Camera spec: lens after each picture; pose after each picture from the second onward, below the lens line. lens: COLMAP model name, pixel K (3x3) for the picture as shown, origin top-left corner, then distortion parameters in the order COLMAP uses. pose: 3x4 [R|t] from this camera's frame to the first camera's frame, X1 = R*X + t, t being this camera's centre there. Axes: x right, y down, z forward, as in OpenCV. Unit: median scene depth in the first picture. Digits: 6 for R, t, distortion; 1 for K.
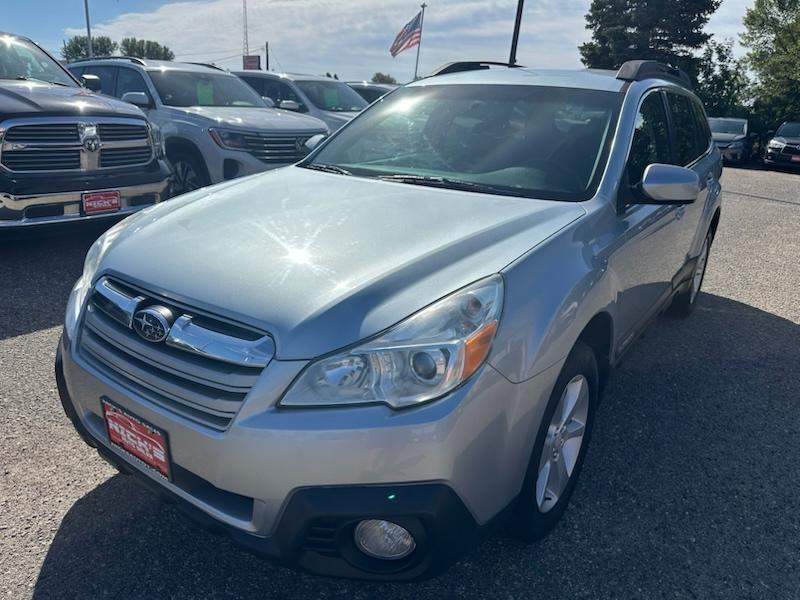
lens RADIAL K [[568.7, 0, 404.1], [0, 568.7, 292.0], [0, 0, 1]] dist [0.003747, -0.009172]
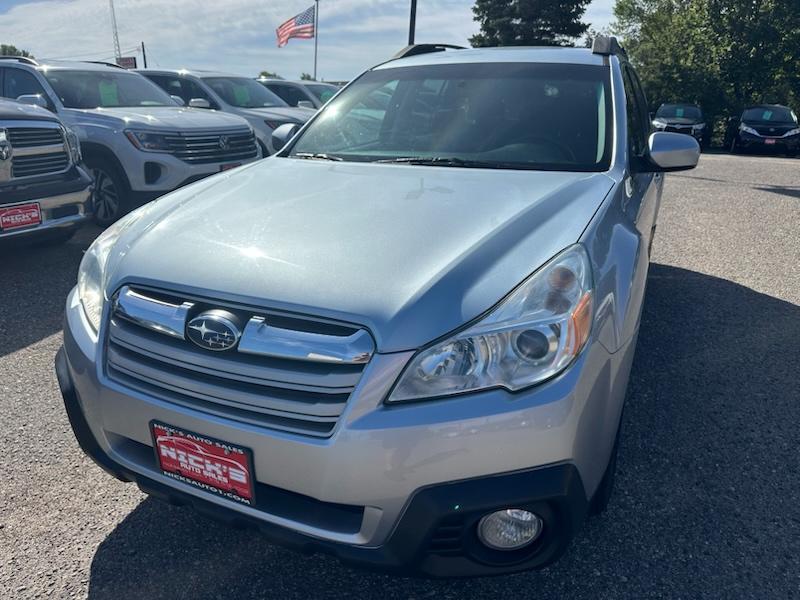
lens RADIAL K [[569.5, 0, 400.0], [0, 569.5, 300.0], [0, 0, 1]] dist [-0.001032, -0.006140]
pose [[0.984050, -0.092167, 0.152156, -0.129249], [0.089520, 0.995692, 0.024170, 0.005934], [-0.153728, -0.010163, 0.988061, 0.037949]]
